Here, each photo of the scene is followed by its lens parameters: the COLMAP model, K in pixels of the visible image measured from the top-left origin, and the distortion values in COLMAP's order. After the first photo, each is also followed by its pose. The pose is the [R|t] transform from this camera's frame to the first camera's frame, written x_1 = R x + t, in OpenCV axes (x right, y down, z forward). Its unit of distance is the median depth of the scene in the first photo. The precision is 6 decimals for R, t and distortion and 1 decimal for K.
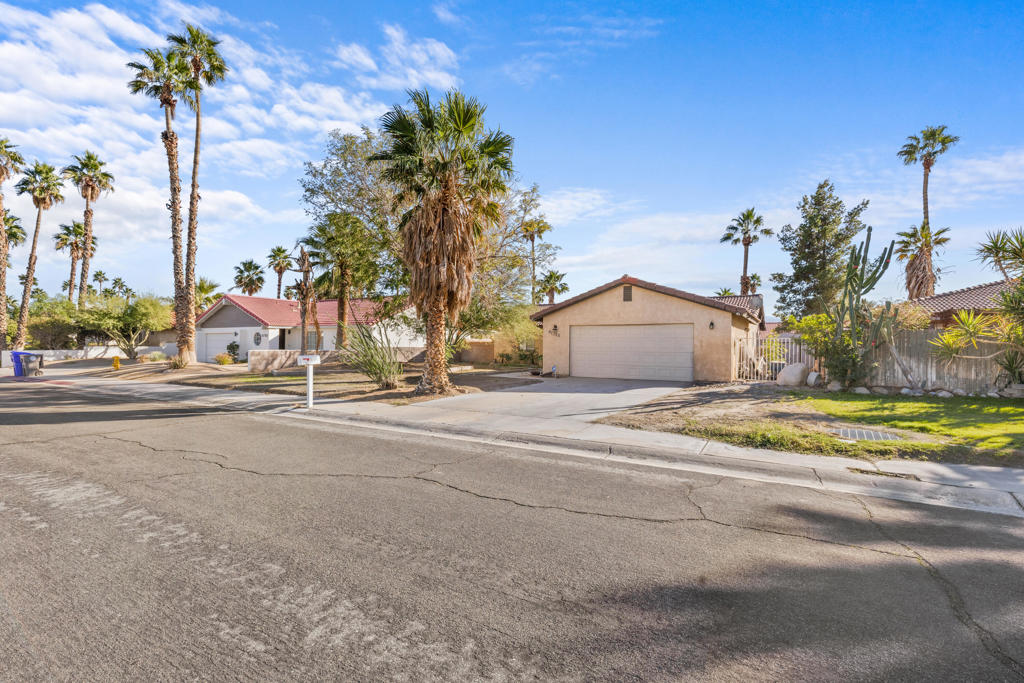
lens RADIAL K [[470.5, 0, 509.9], [0, 470.5, 339.1], [0, 0, 1]] dist [0.005396, -0.000138]
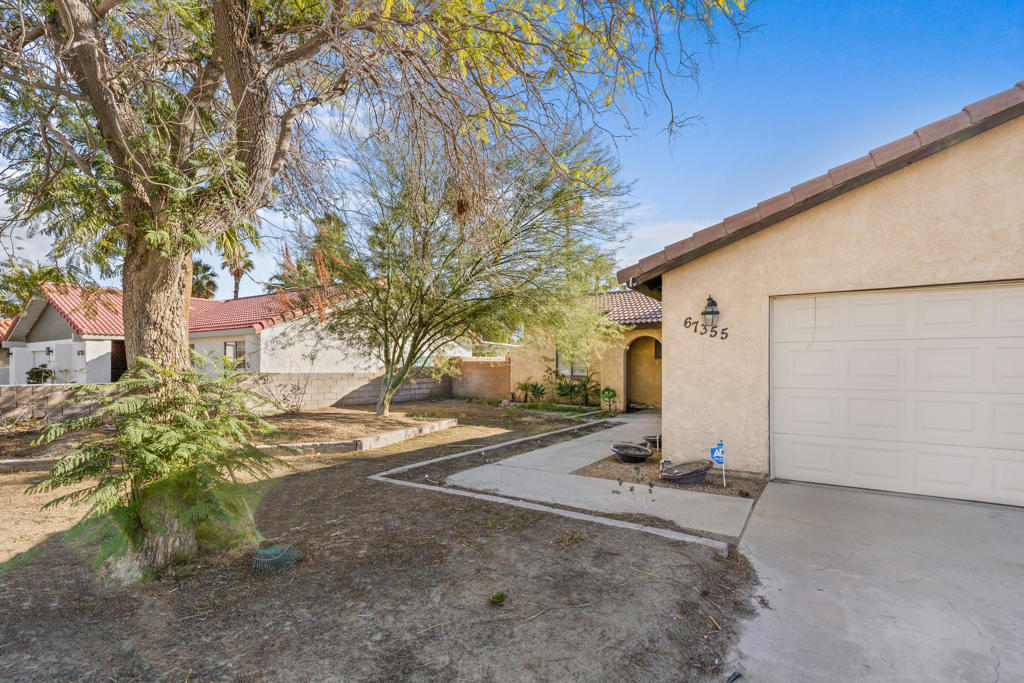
lens RADIAL K [[470.5, 0, 509.9], [0, 470.5, 339.1], [0, 0, 1]] dist [0.005396, -0.000138]
pose [[0.998912, -0.010689, -0.045403, -0.009380], [0.008632, 0.998938, -0.045262, 0.005018], [0.045839, 0.044821, 0.997943, 0.480375]]
